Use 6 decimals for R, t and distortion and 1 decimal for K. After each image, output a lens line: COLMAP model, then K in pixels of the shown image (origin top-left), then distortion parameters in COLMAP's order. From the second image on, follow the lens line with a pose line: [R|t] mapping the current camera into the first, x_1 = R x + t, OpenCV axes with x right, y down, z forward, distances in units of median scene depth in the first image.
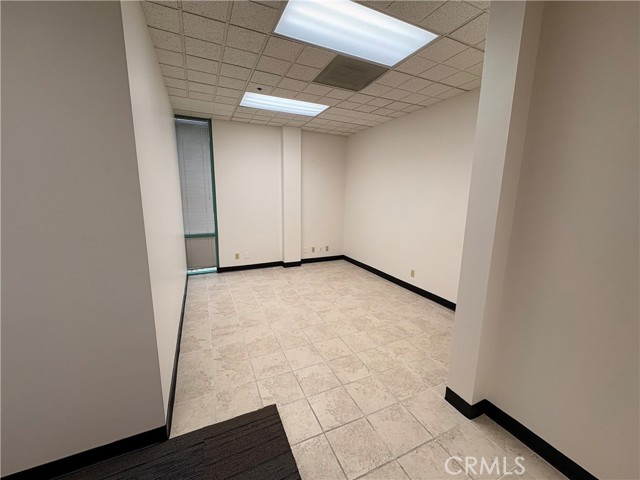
lens RADIAL K [[254.9, 0, 320.0], [0, 254.9, 240.0], [0, 0, 1]] dist [-0.001221, -0.000013]
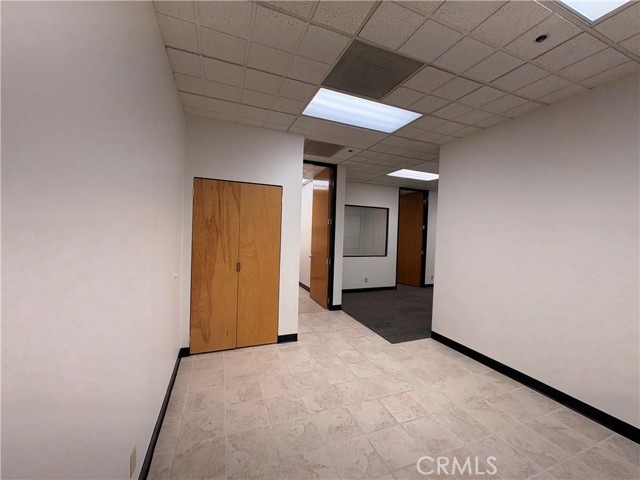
lens RADIAL K [[254.9, 0, 320.0], [0, 254.9, 240.0], [0, 0, 1]] dist [-0.001221, -0.000013]
pose [[-0.997197, -0.048254, 0.057188, 0.199516], [-0.035495, 0.977871, 0.206174, -0.328464], [-0.065872, 0.203566, -0.976843, 1.936389]]
